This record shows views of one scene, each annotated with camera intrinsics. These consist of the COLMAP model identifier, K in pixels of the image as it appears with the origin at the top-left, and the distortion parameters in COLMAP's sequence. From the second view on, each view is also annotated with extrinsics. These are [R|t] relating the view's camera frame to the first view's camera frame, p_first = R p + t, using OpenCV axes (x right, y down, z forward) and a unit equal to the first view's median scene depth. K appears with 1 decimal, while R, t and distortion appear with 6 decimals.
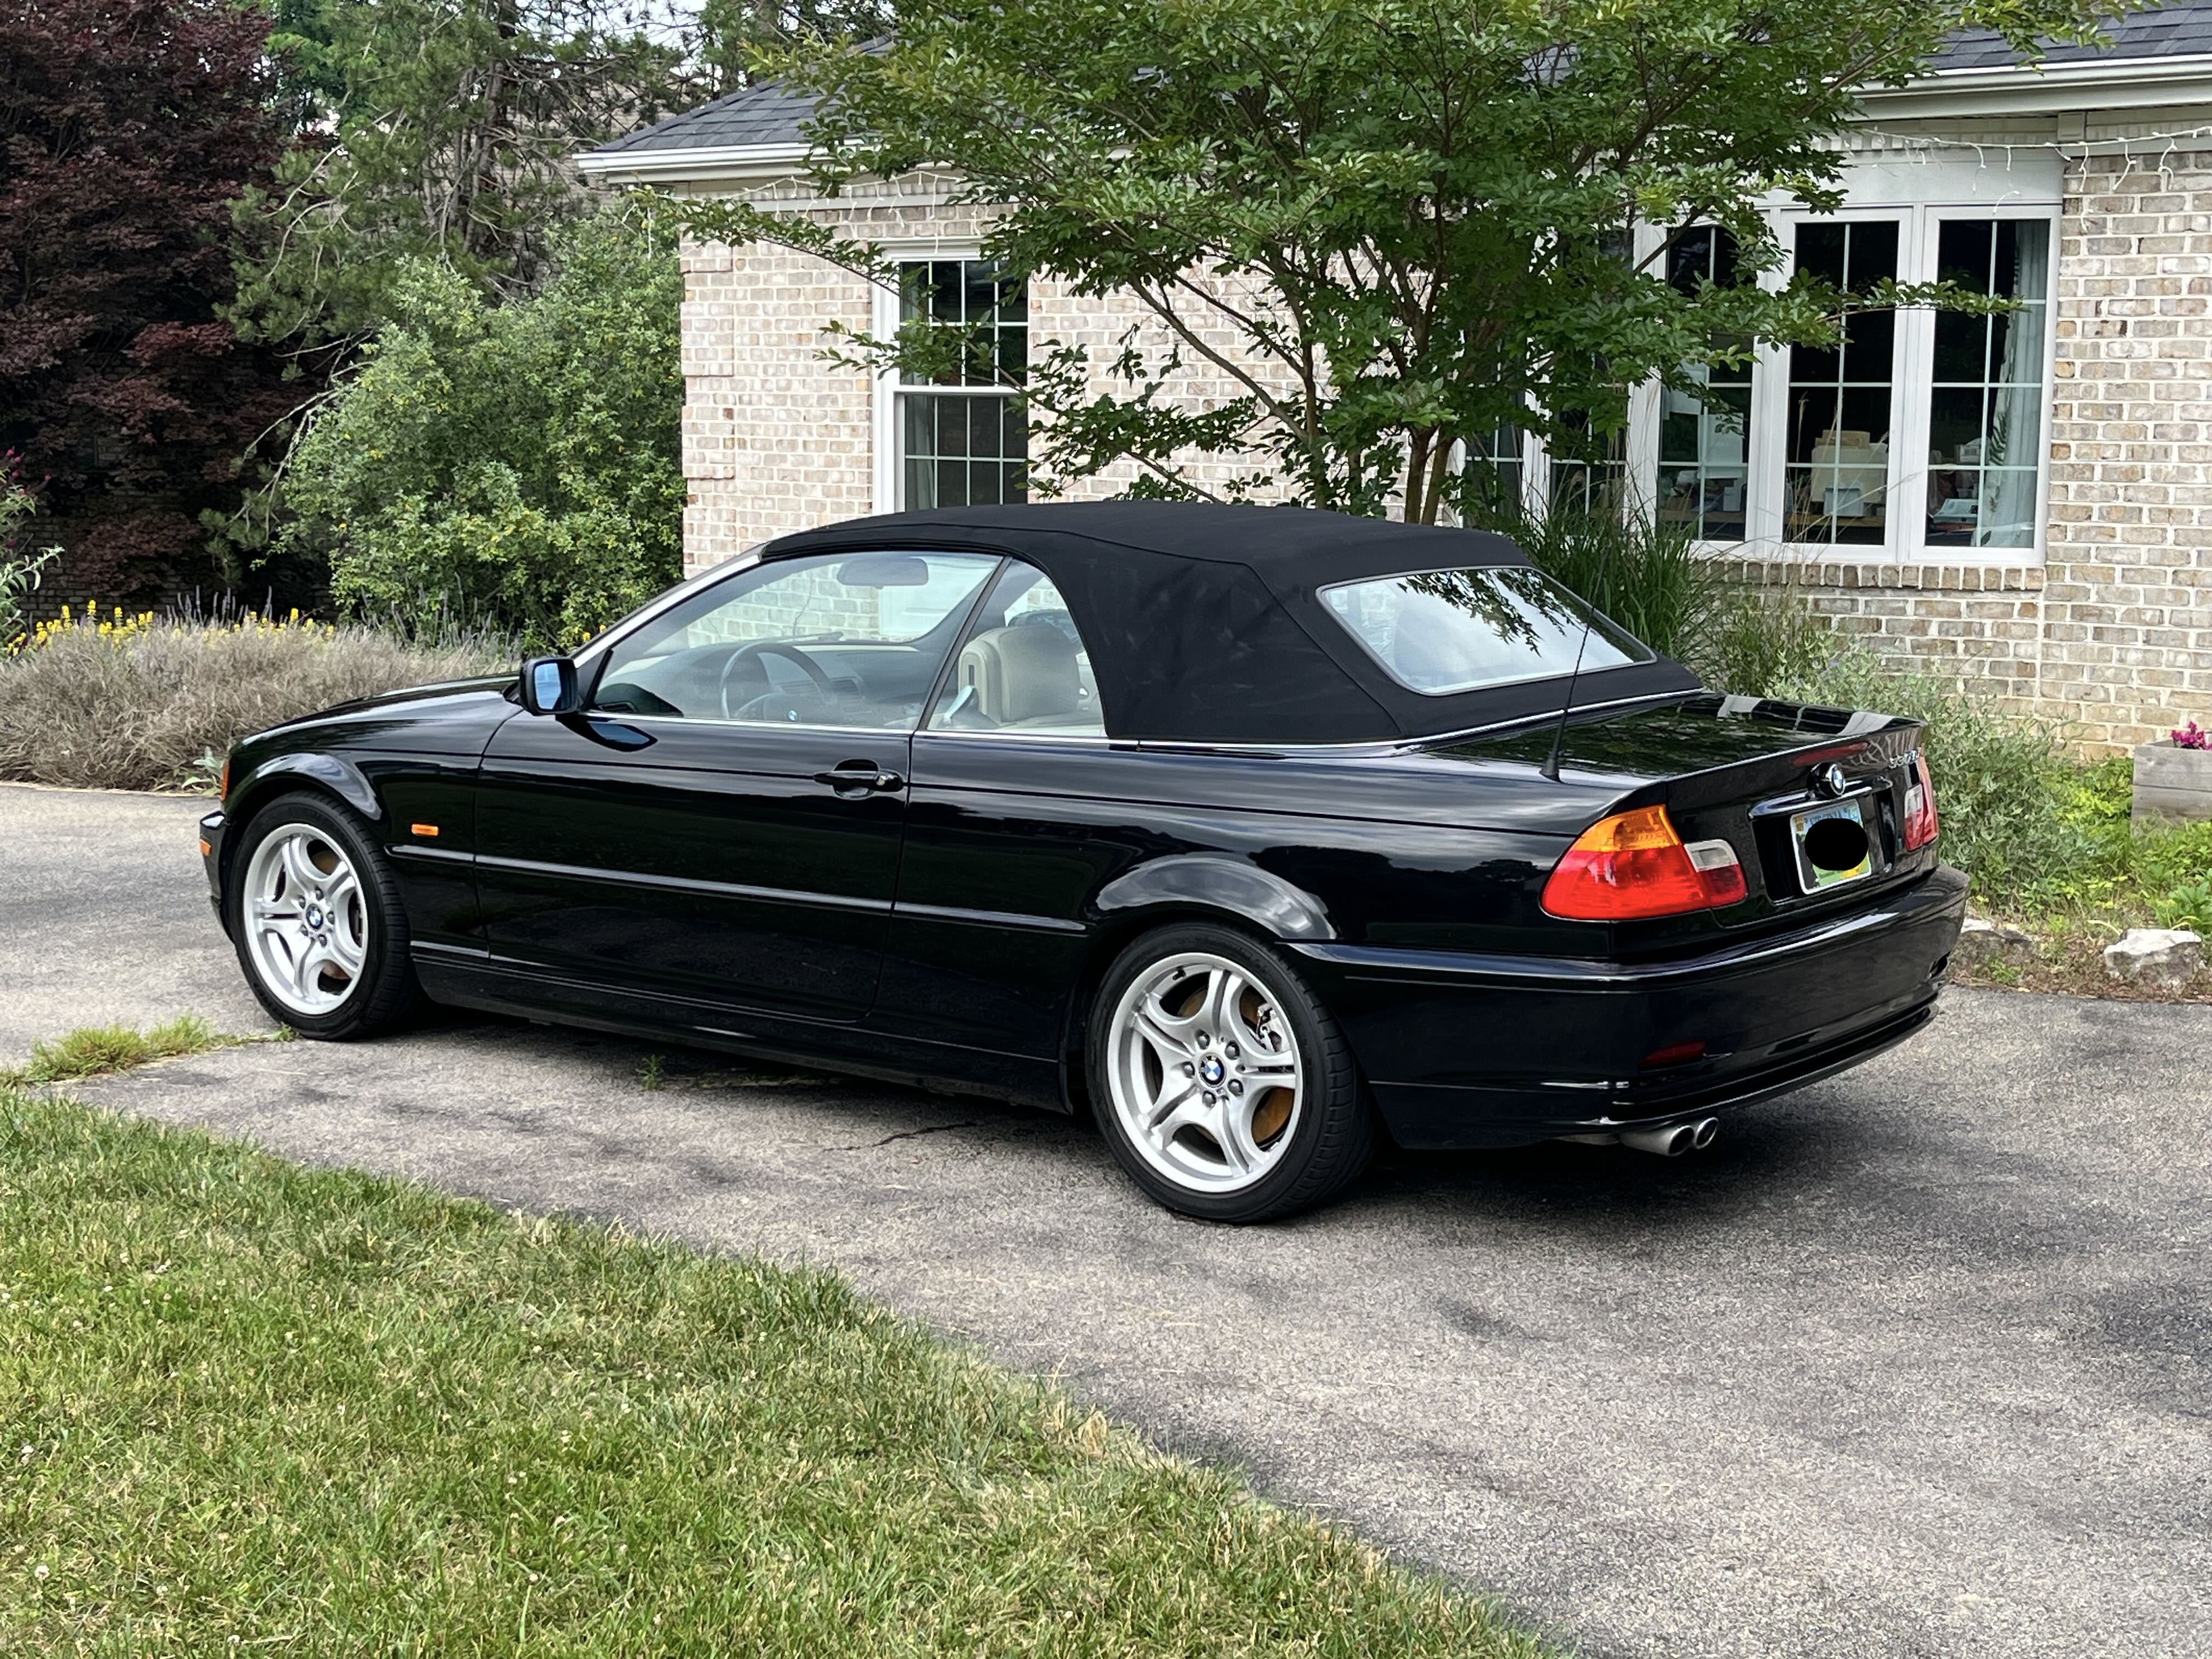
lens RADIAL K [[3123.2, 0, 1106.0], [0, 3123.2, 829.5], [0, 0, 1]] dist [0.181772, -0.702900]
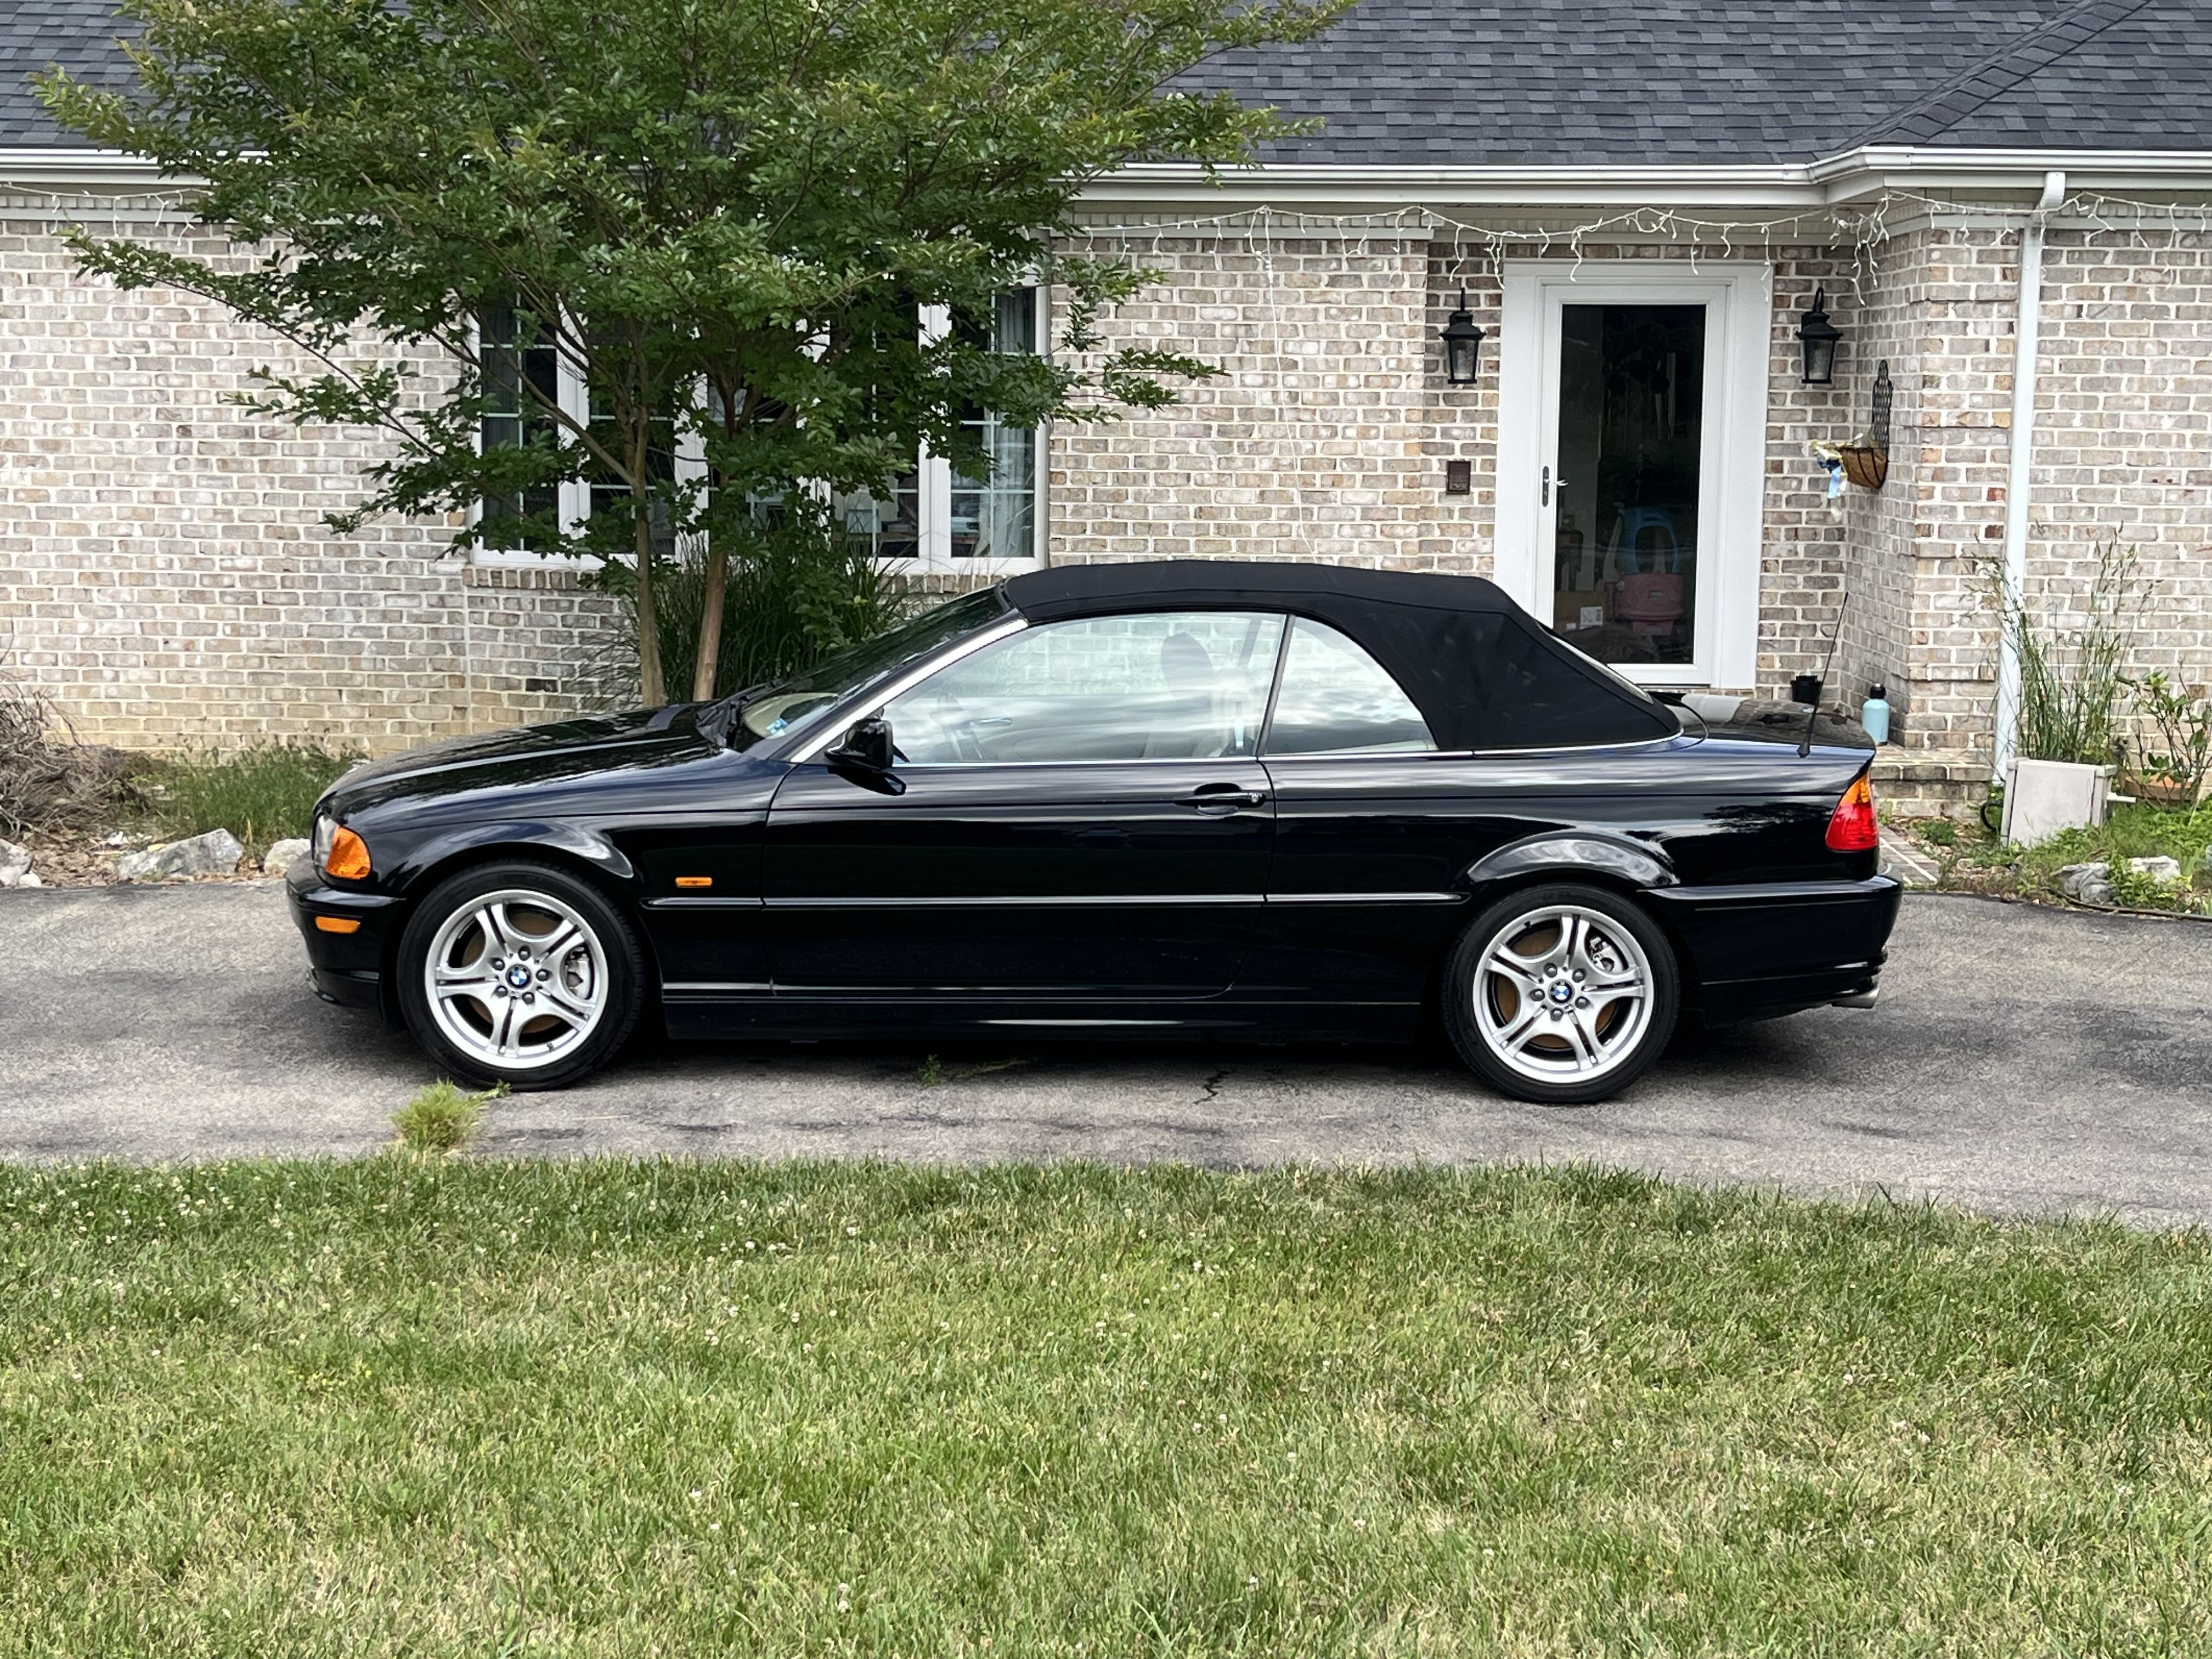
lens RADIAL K [[3123.2, 0, 1106.0], [0, 3123.2, 829.5], [0, 0, 1]] dist [0.181772, -0.702900]
pose [[0.793237, -0.084312, 0.603048, -0.760846], [0.078330, 0.996268, 0.036254, -0.046493], [-0.603854, 0.018478, 0.796881, 0.038324]]
